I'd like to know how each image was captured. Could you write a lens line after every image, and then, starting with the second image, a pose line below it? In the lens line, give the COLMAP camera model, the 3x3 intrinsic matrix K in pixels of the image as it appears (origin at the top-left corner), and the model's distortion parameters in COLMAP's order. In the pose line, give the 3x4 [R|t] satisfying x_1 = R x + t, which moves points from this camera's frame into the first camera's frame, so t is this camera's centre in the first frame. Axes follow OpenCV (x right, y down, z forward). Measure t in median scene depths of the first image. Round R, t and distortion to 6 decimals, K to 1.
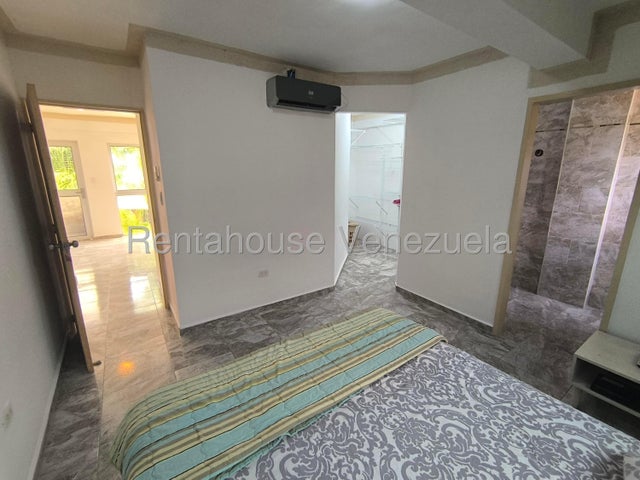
lens RADIAL K [[292.0, 0, 318.8], [0, 292.0, 239.2], [0, 0, 1]] dist [-0.023013, 0.006662]
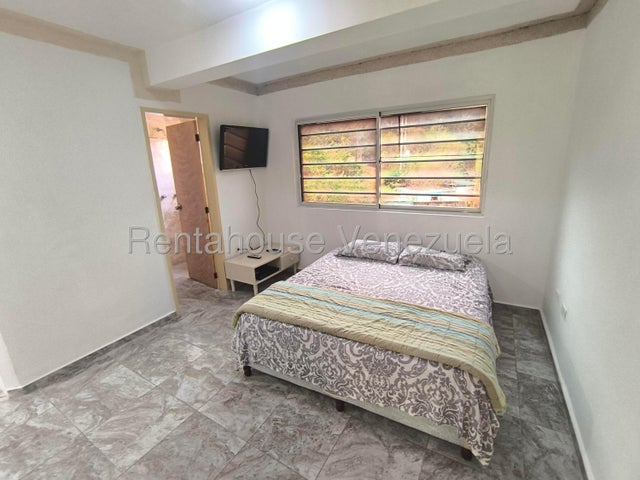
lens RADIAL K [[292.0, 0, 318.3], [0, 292.0, 237.4], [0, 0, 1]] dist [-0.023013, 0.006662]
pose [[-0.428061, -0.213758, 0.878107, -0.546701], [0.264458, 0.899469, 0.347876, -0.193302], [-0.864191, 0.381134, -0.328498, 0.777147]]
